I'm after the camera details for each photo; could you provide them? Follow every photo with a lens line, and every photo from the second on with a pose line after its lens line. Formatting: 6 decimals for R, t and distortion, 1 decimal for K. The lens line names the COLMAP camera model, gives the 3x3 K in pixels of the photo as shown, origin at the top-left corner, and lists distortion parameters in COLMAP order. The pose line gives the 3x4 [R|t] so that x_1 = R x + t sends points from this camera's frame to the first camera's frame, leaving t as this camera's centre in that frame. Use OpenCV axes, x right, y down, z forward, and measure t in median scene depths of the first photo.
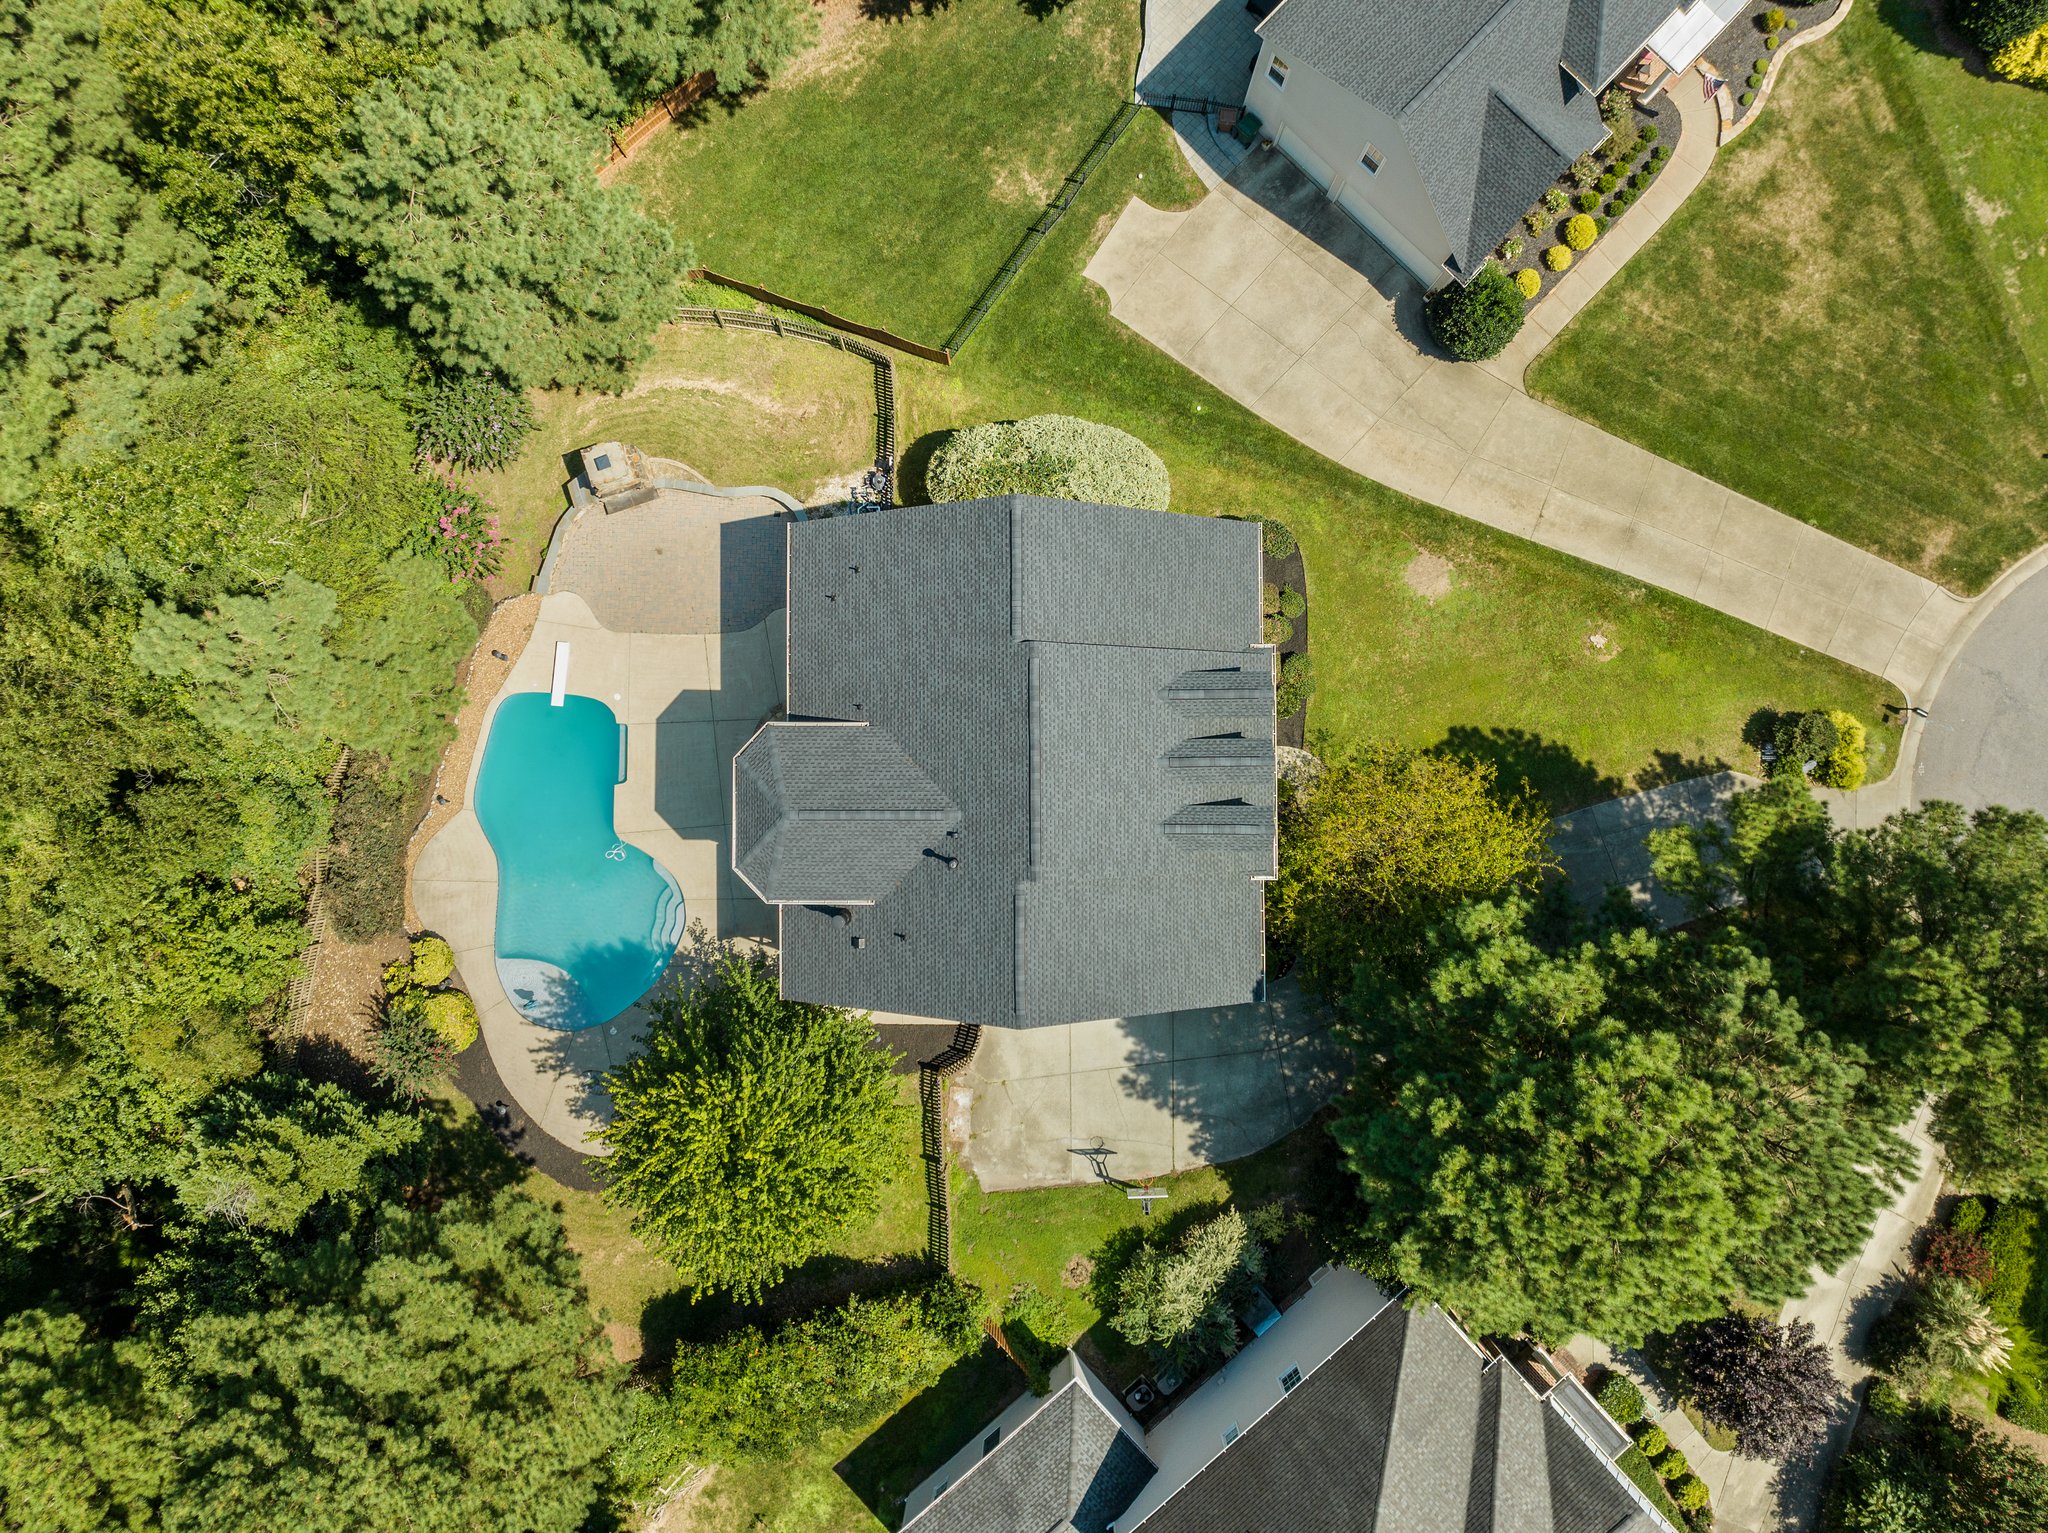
lens RADIAL K [[1432.4, 0, 1030.2], [0, 1432.4, 759.1], [0, 0, 1]] dist [-0.015091, -0.057088]
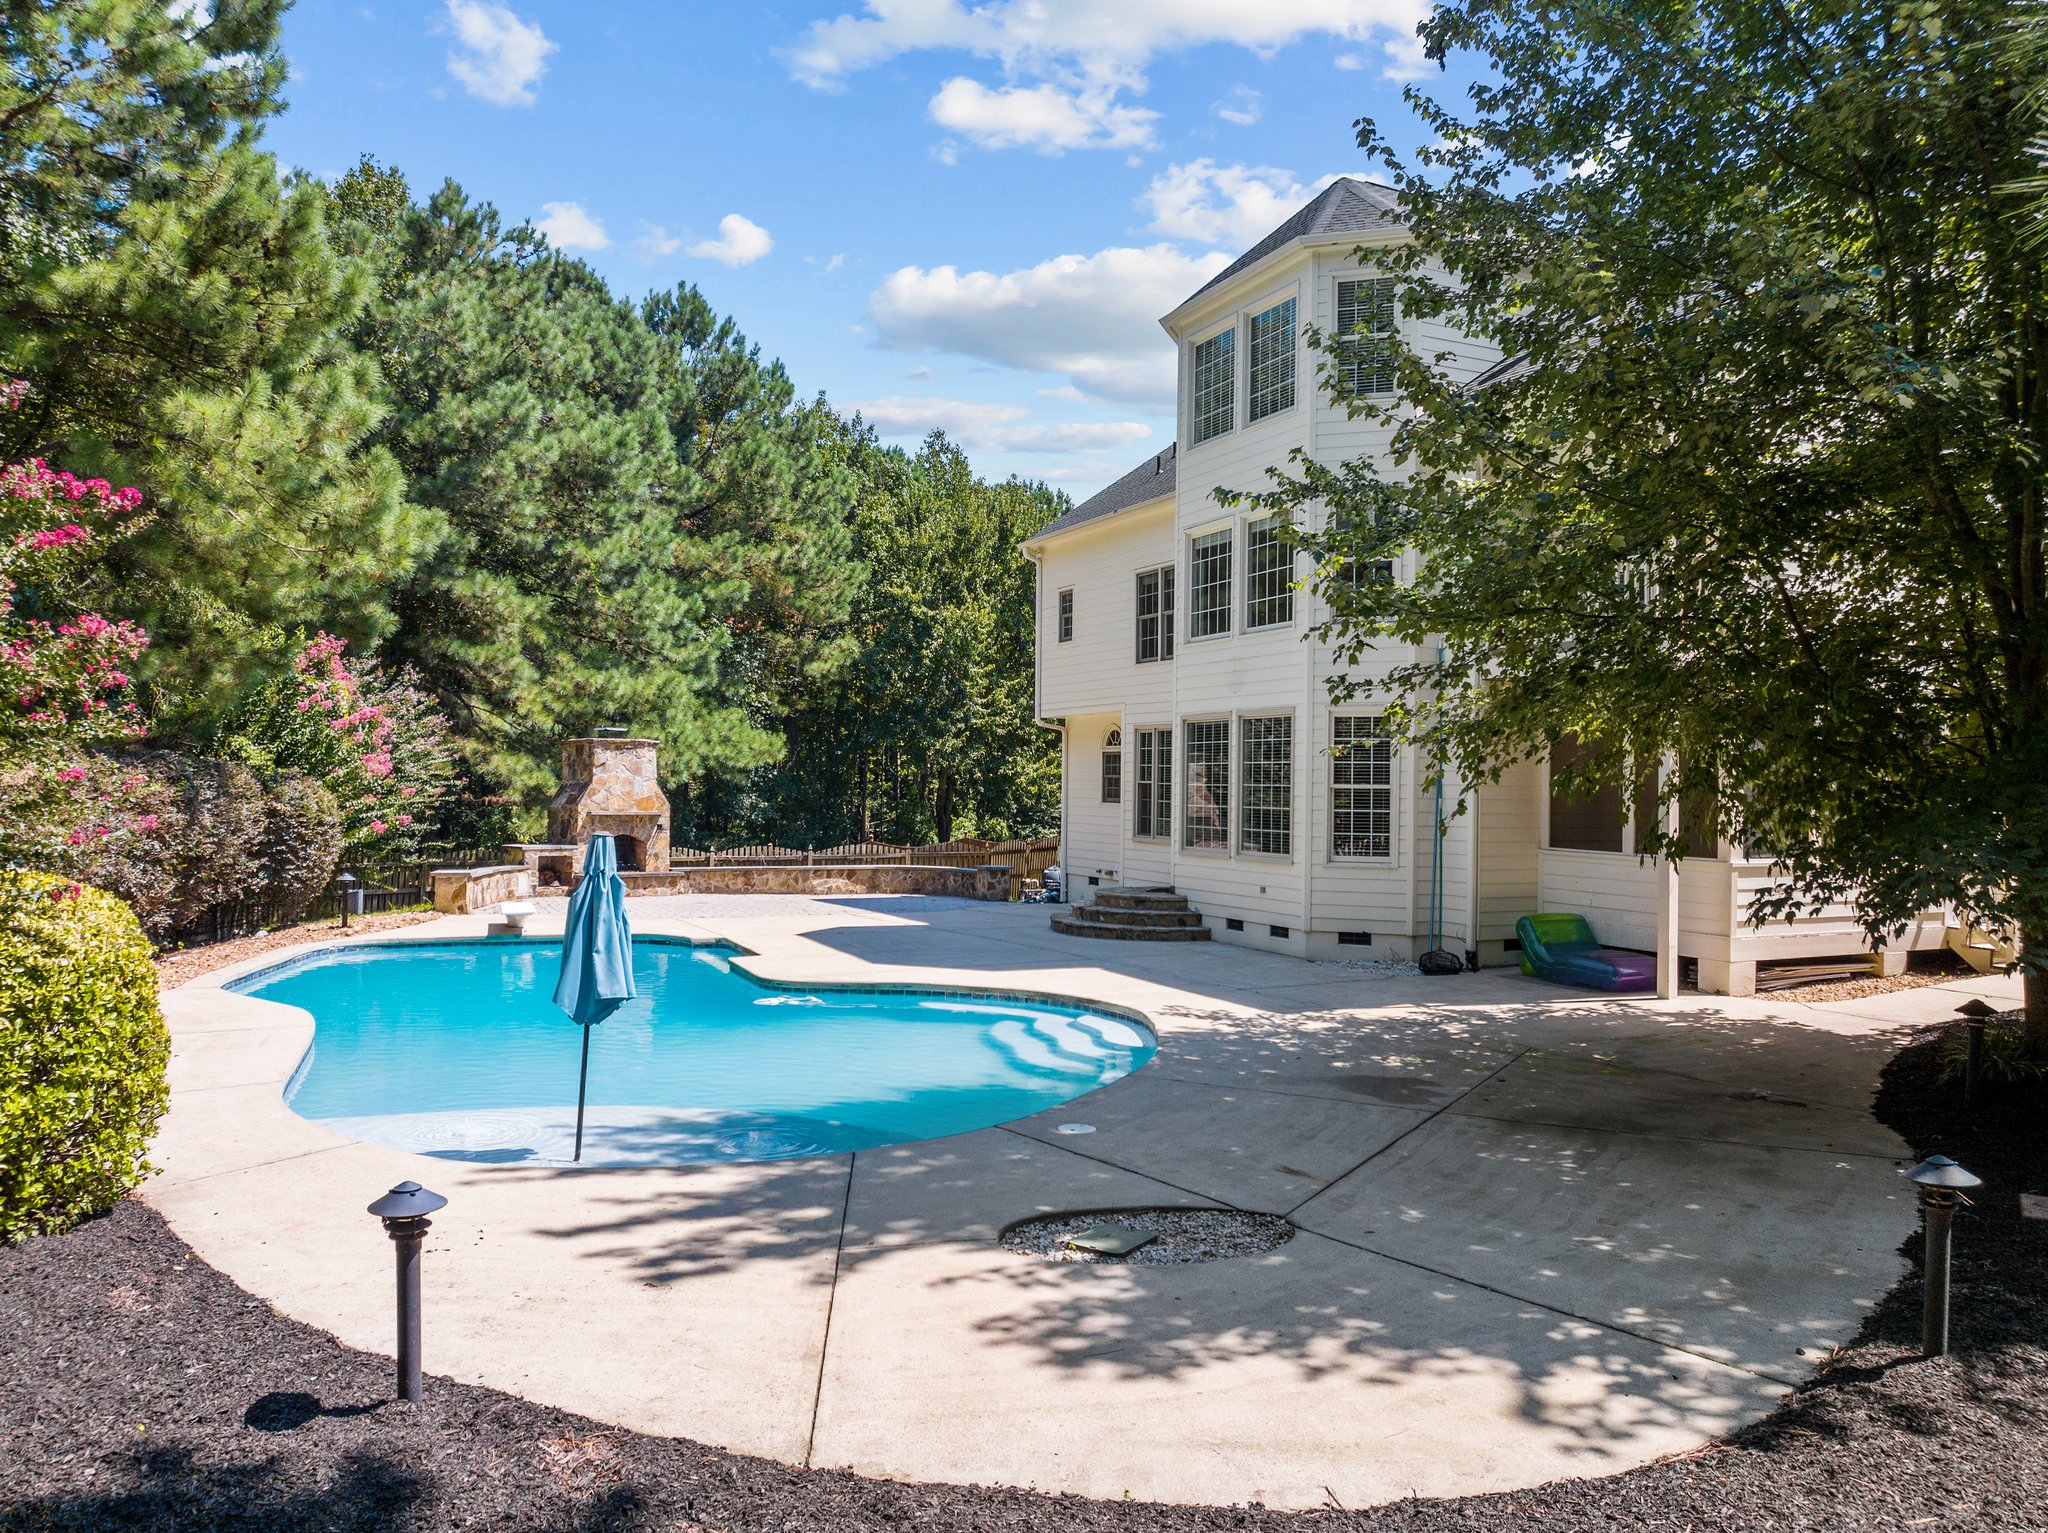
lens RADIAL K [[1461.1, 0, 1029.2], [0, 1461.1, 758.2], [0, 0, 1]] dist [-0.006554, -0.070450]
pose [[0.904241, 0.026659, 0.426189, -0.369106], [0.426379, -0.001642, -0.904543, 0.338754], [-0.023415, 0.999643, -0.012852, 0.958882]]
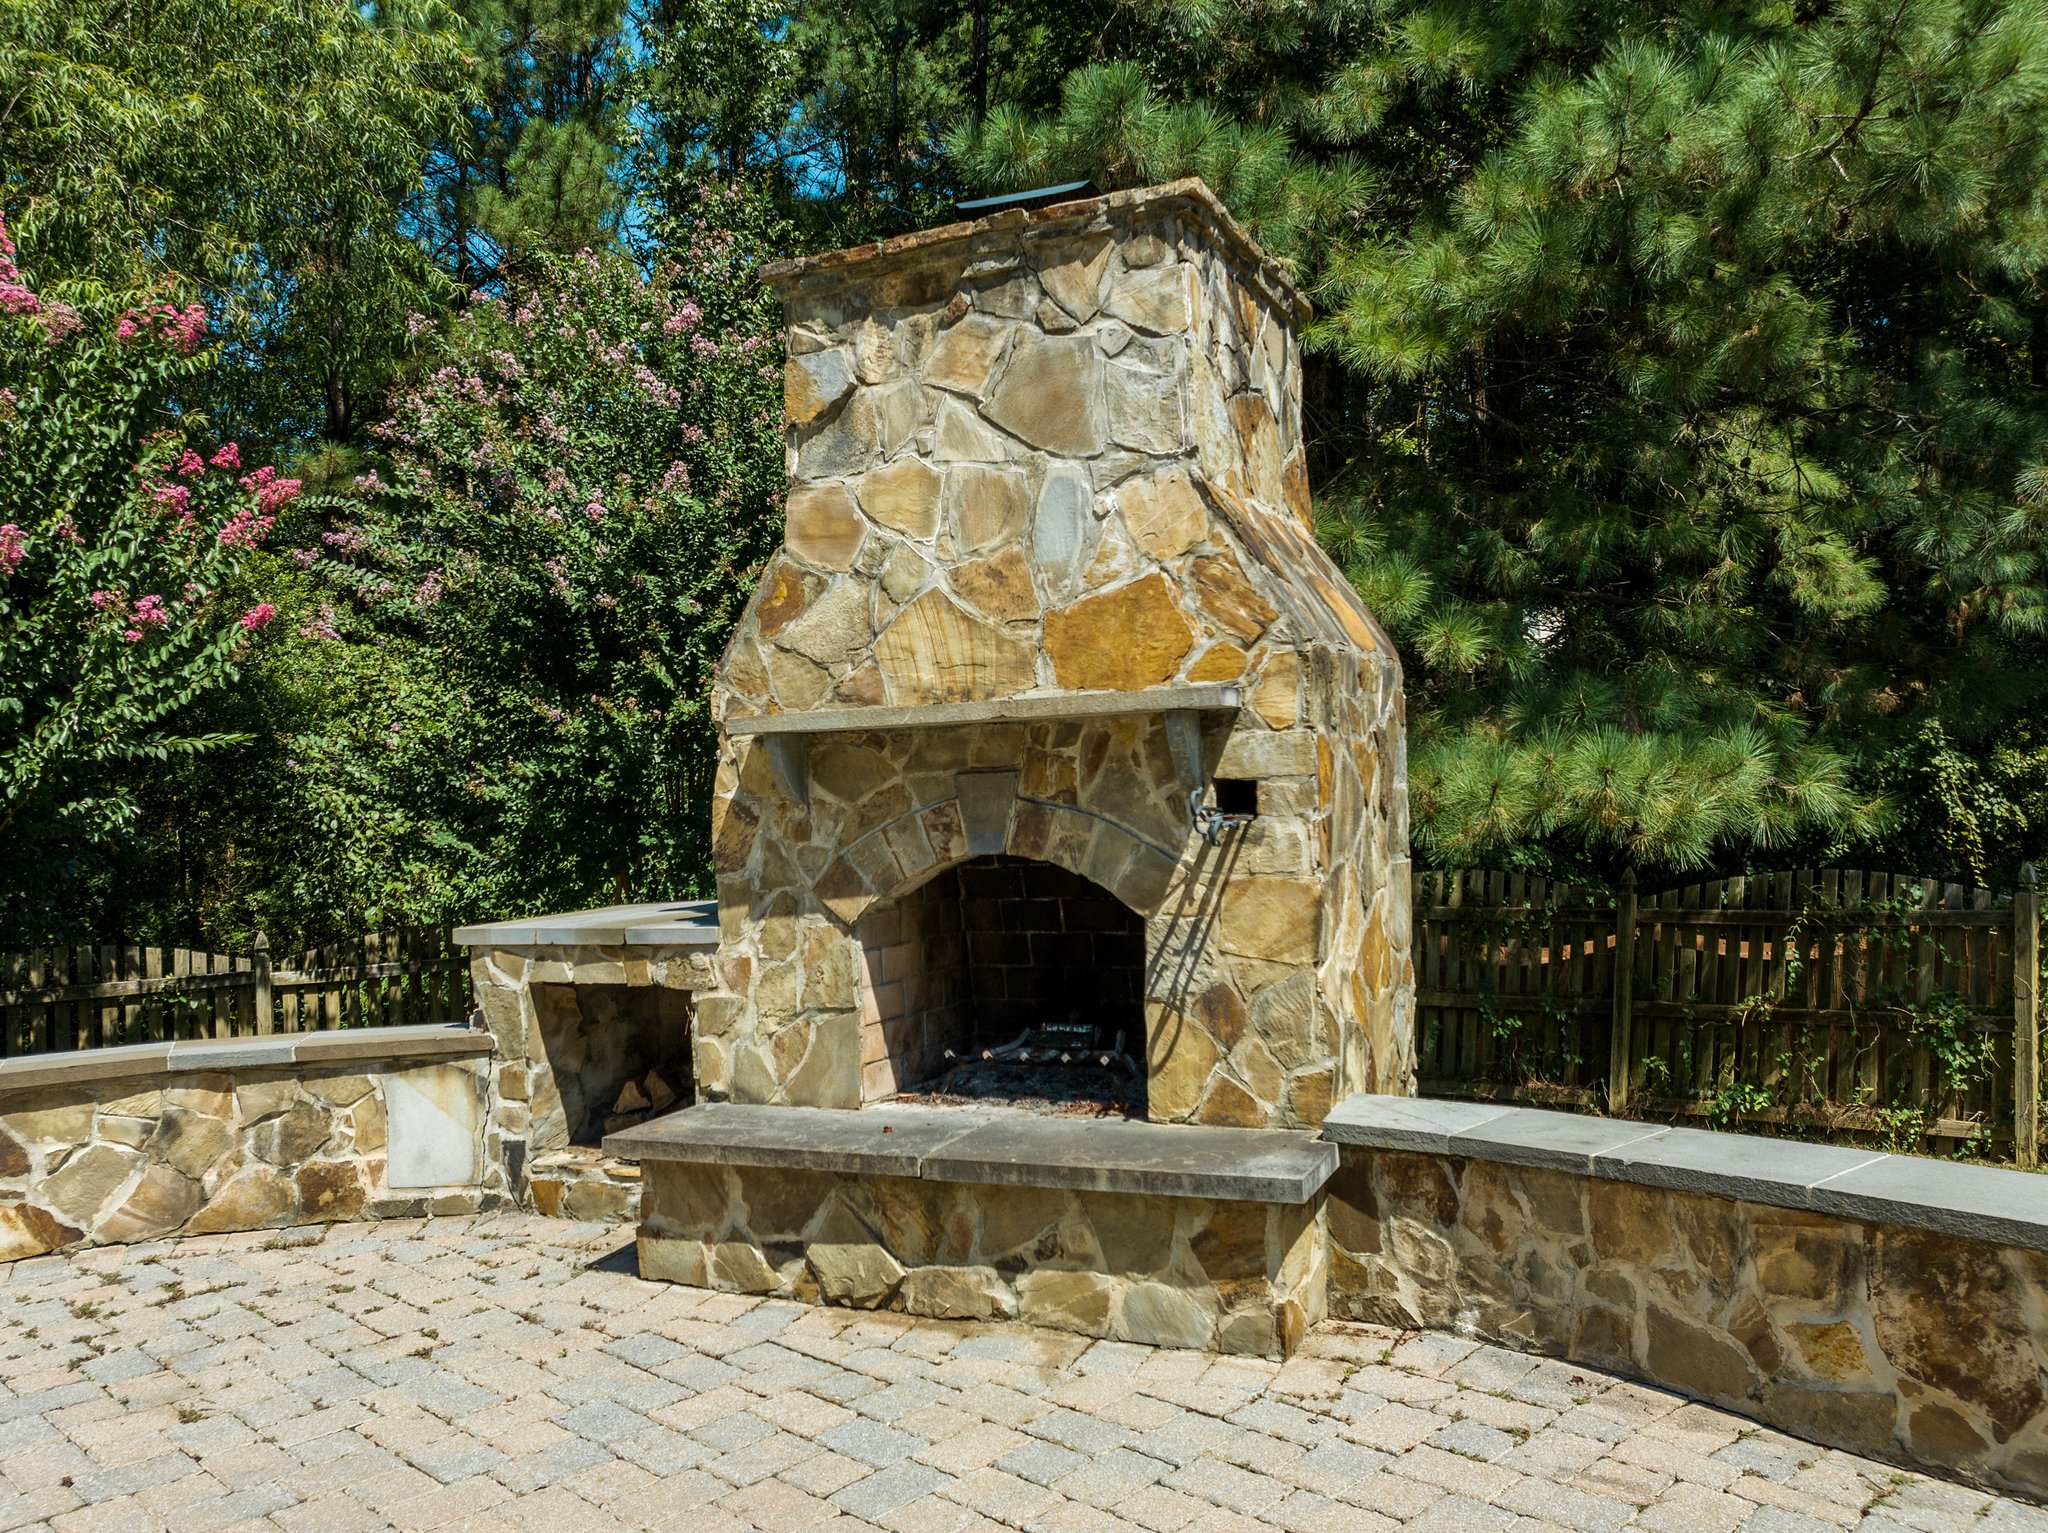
lens RADIAL K [[1585.6, 0, 1110.6], [0, 1585.6, 747.3], [0, 0, 1]] dist [-0.043126, -0.000026]
pose [[0.753459, -0.038639, -0.656359, -0.219633], [-0.655724, 0.029056, -0.754441, -0.127370], [0.048223, 0.998831, -0.003444, 0.977244]]
